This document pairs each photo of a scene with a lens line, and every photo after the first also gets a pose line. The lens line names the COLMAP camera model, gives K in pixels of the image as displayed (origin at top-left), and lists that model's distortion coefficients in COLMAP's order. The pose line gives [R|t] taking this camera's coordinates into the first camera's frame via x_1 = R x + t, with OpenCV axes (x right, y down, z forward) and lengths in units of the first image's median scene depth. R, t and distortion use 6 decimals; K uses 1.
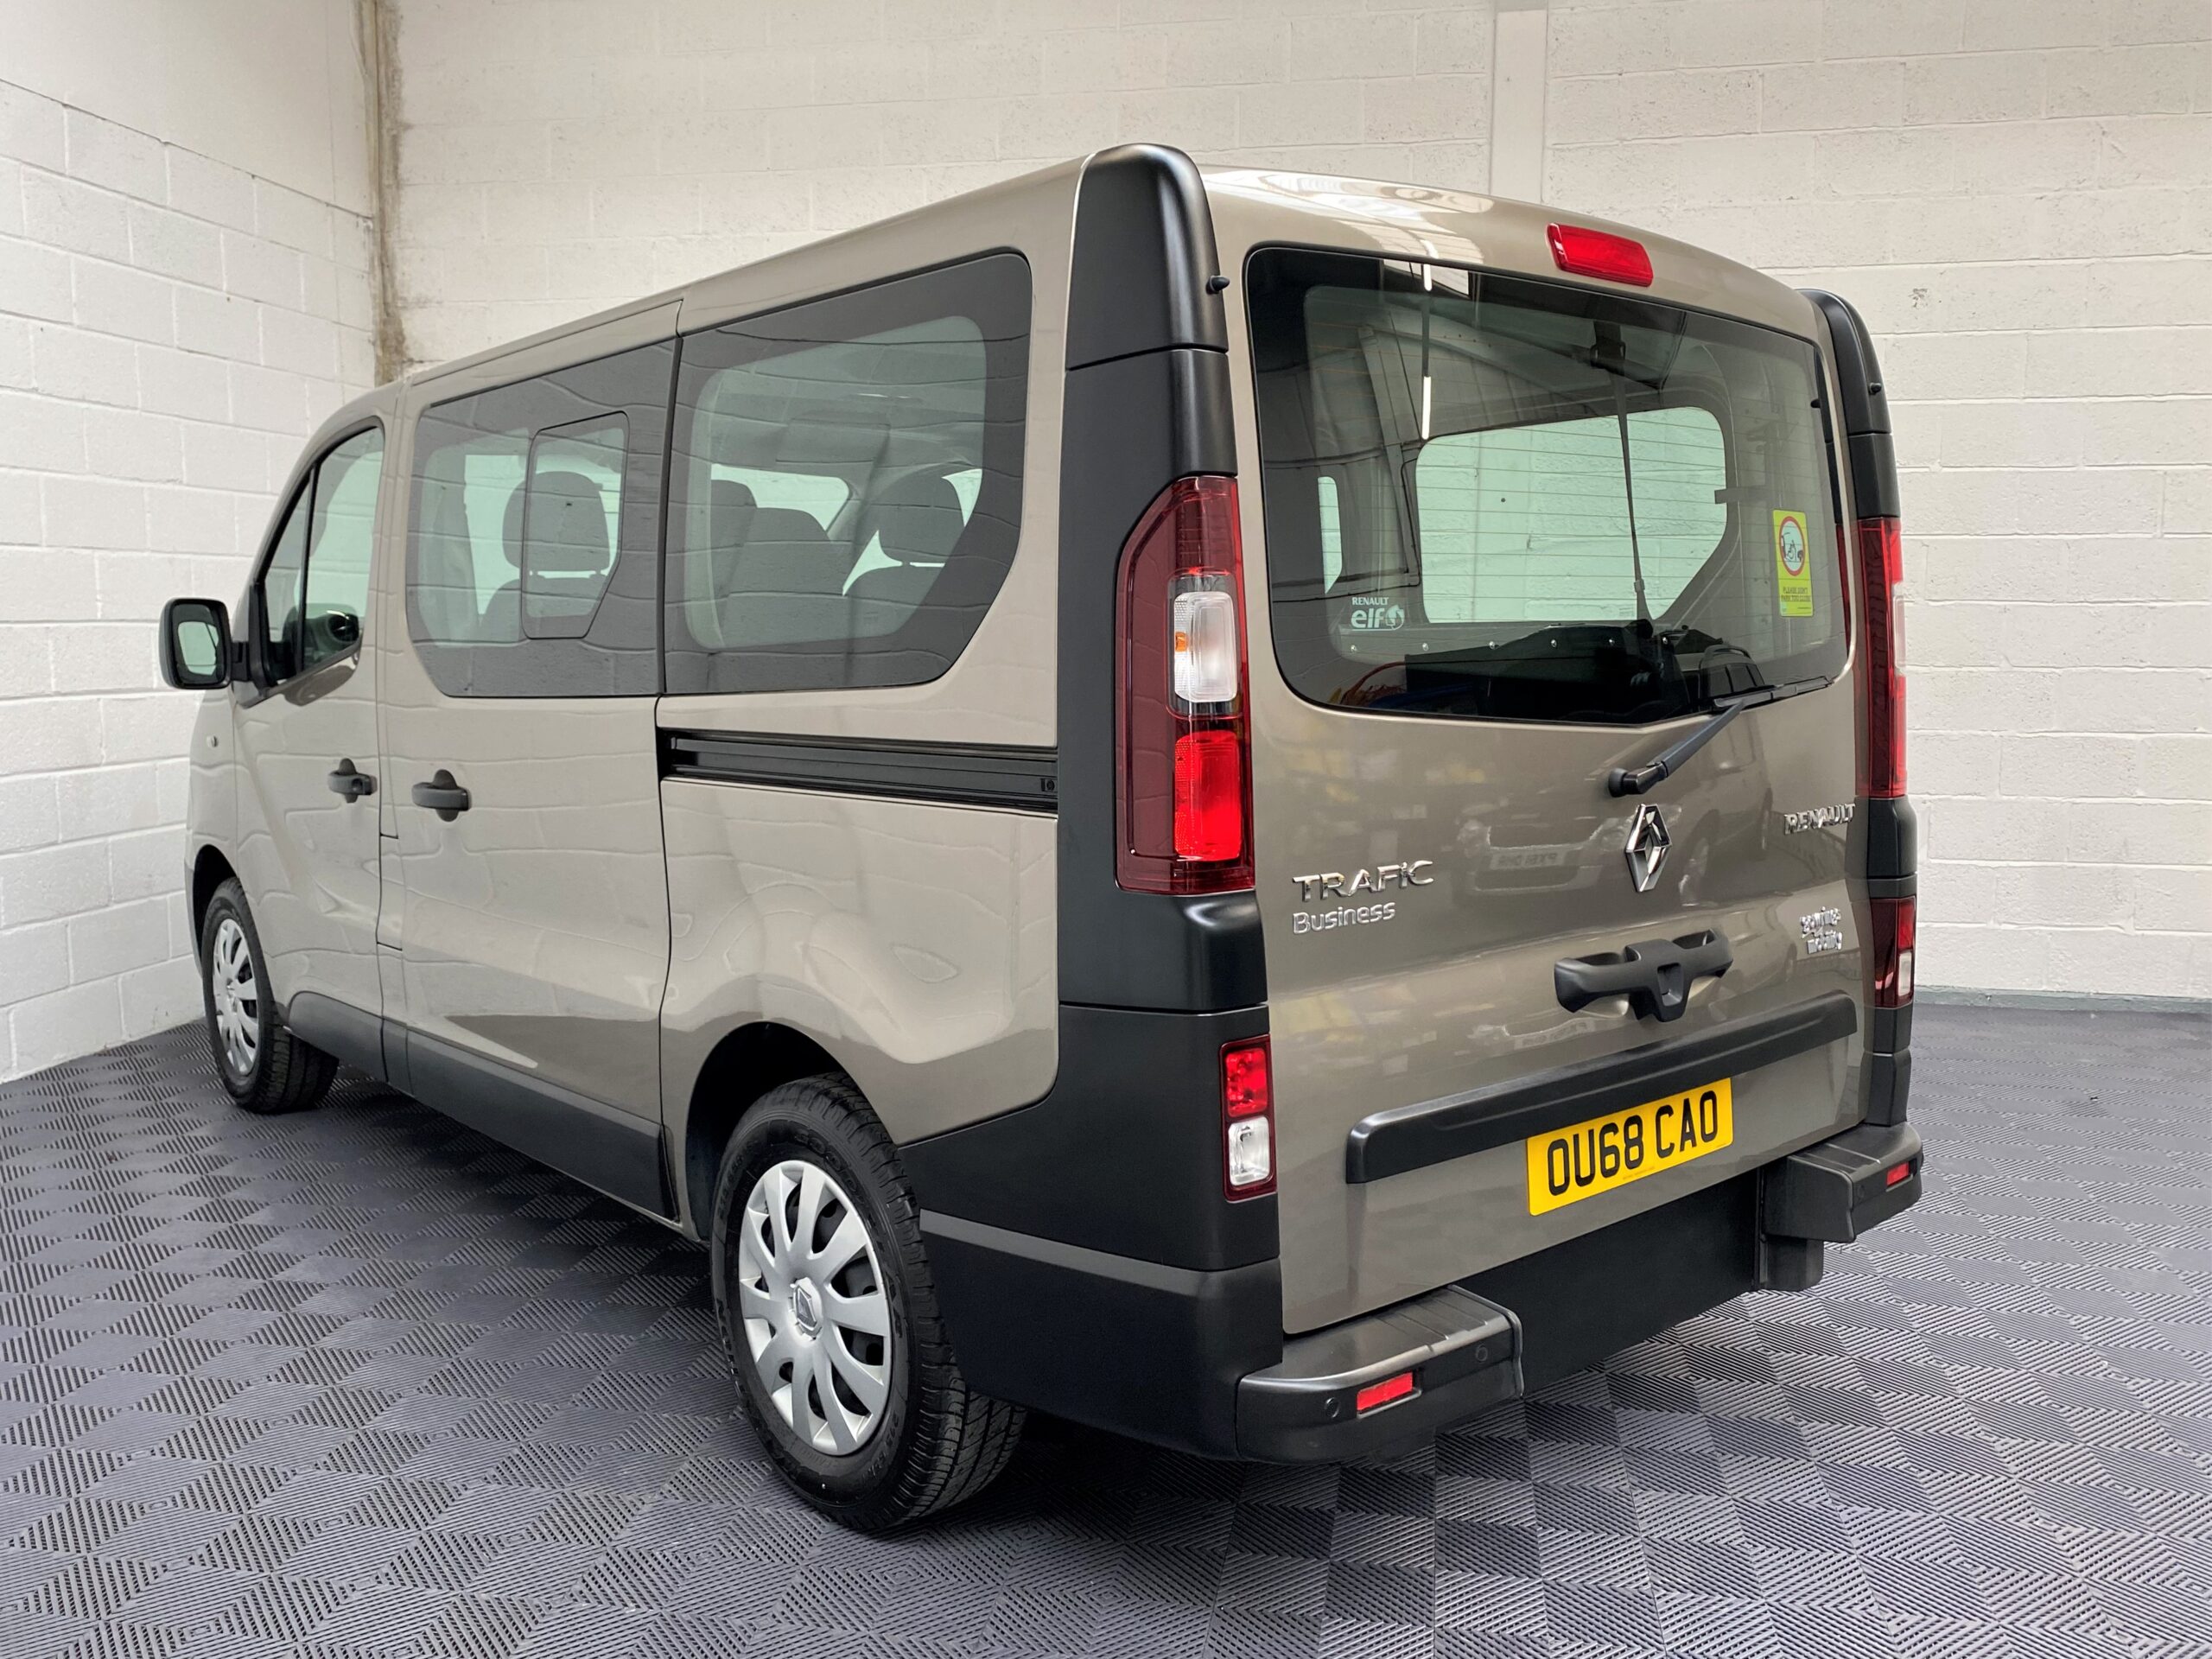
lens RADIAL K [[1757.8, 0, 1058.6], [0, 1757.8, 827.8], [0, 0, 1]] dist [0.021970, -0.005540]
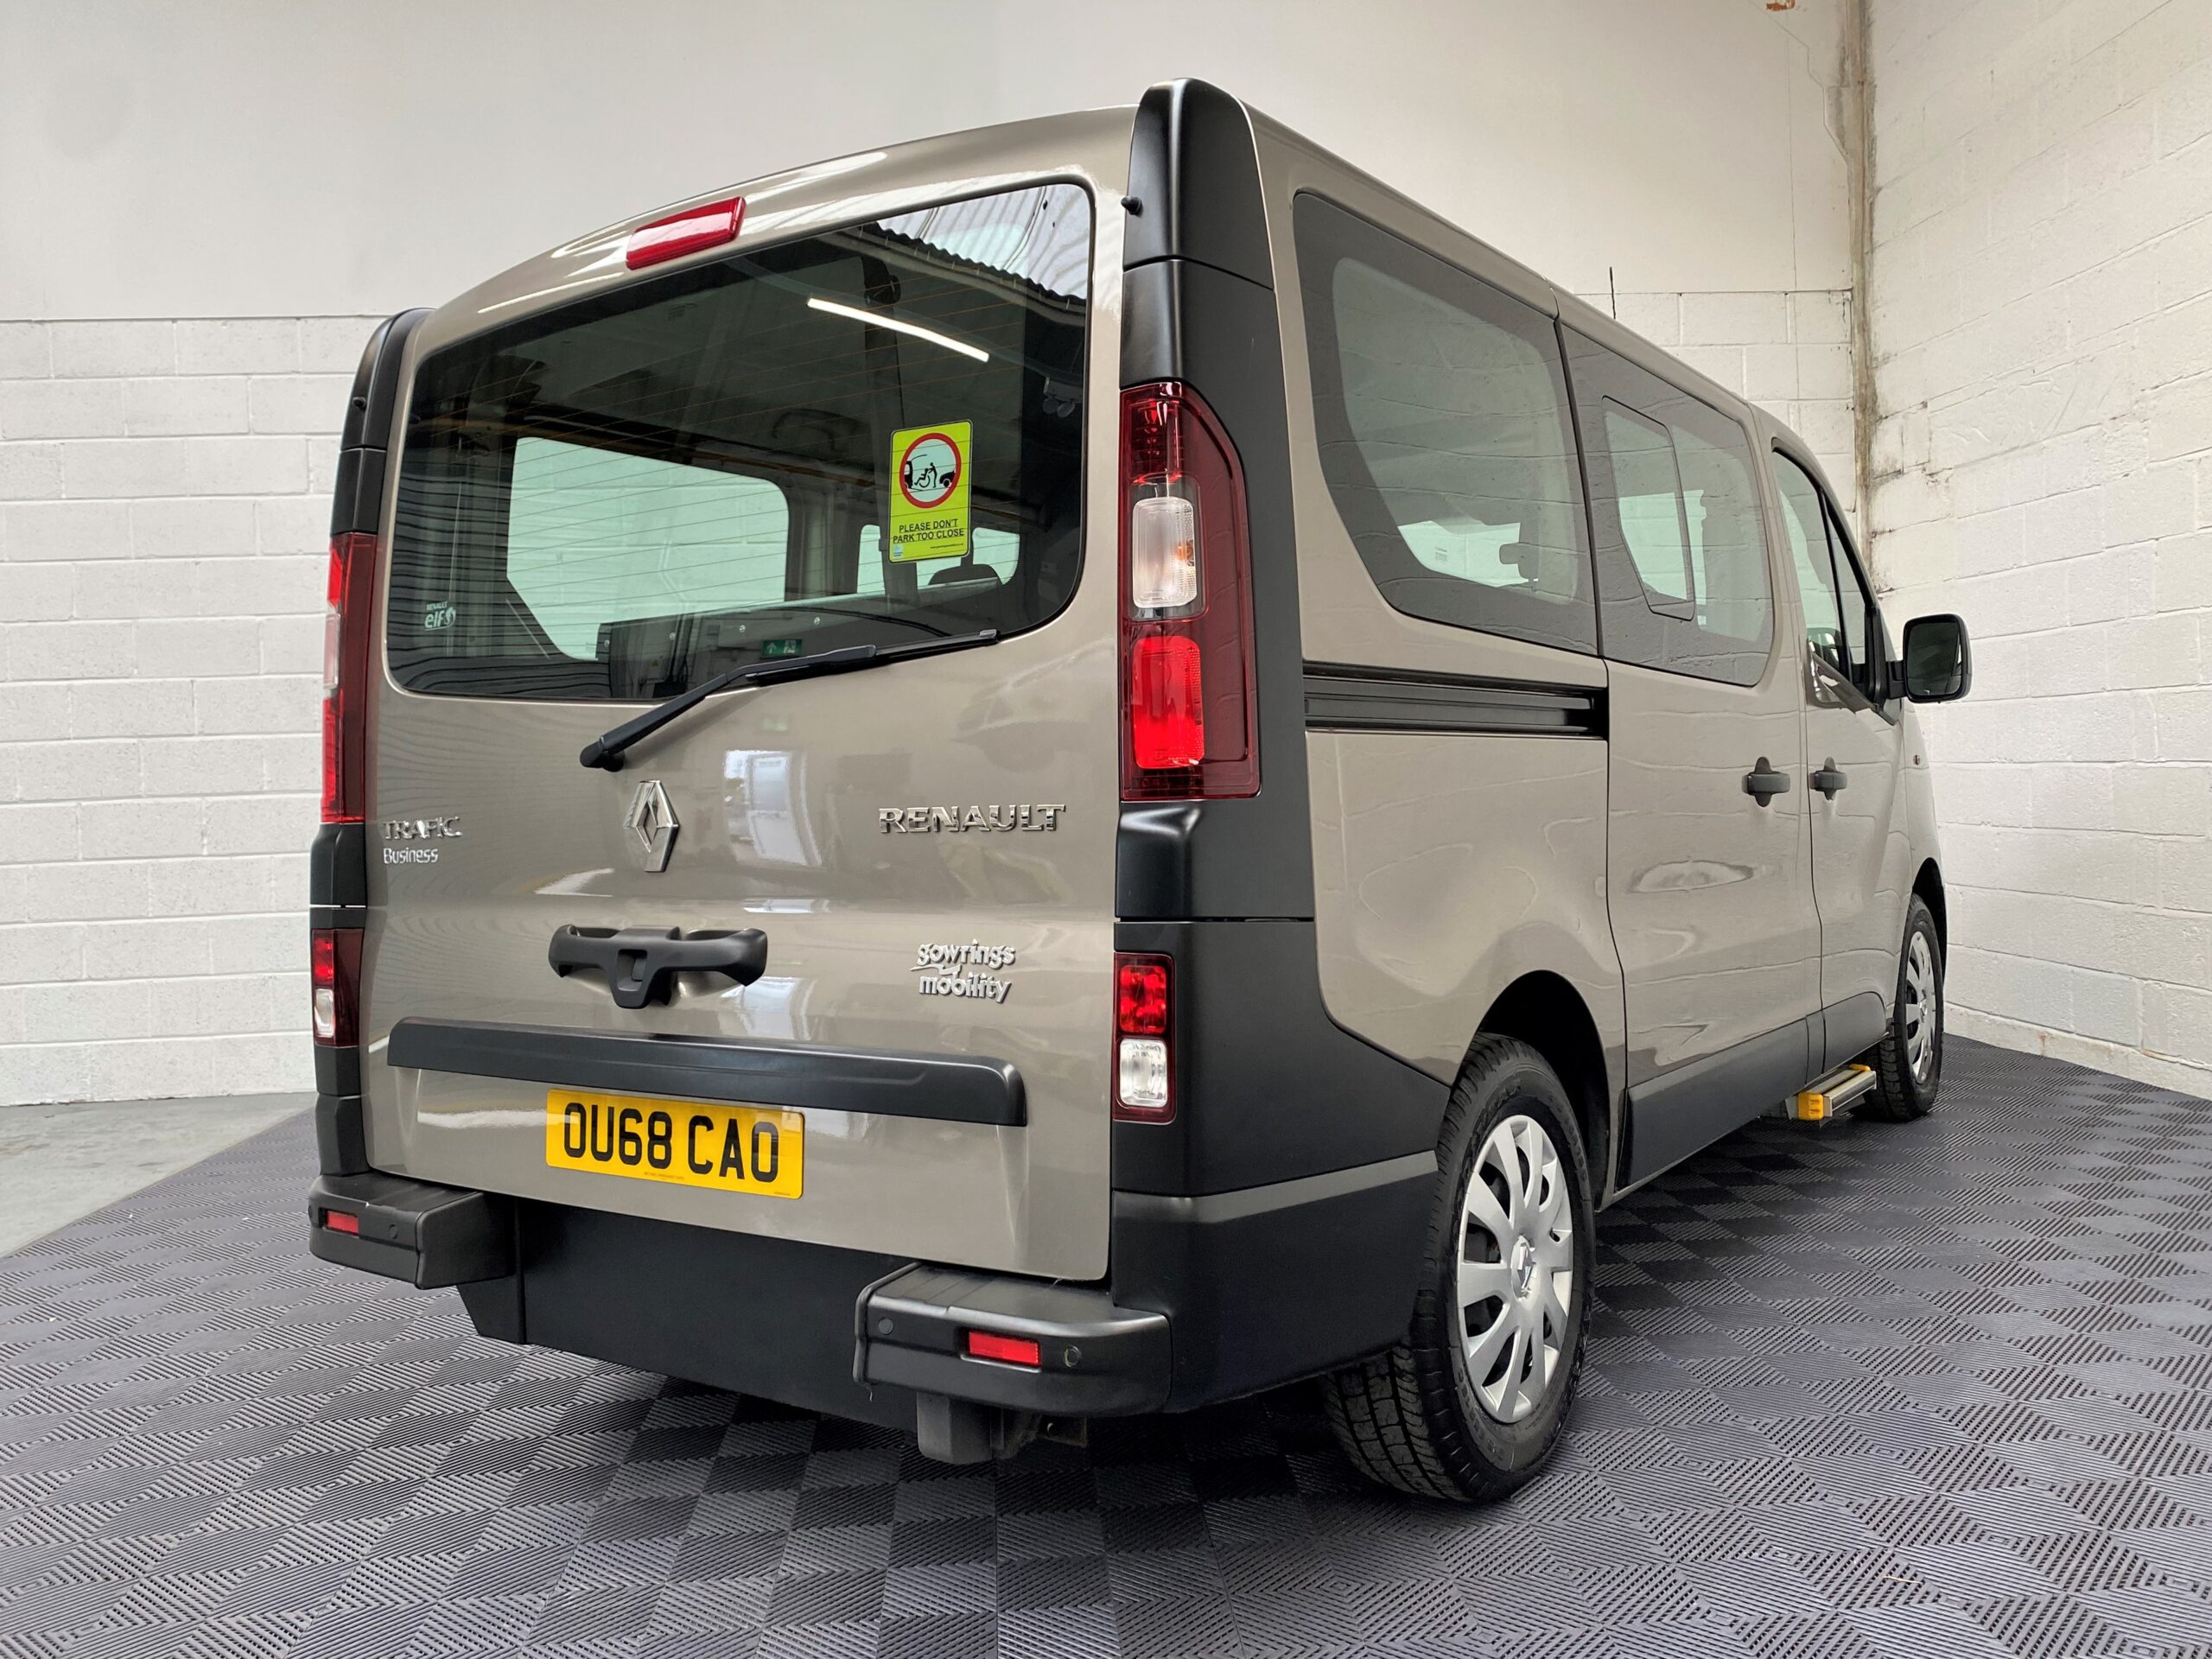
lens RADIAL K [[1743.0, 0, 1138.9], [0, 1743.0, 773.3], [0, 0, 1]] dist [0.006594, 0.002939]
pose [[0.293072, -0.009655, -0.956042, 1.262617], [-0.073546, 0.996758, -0.032611, -0.006454], [0.953257, 0.079870, 0.291412, 0.928707]]
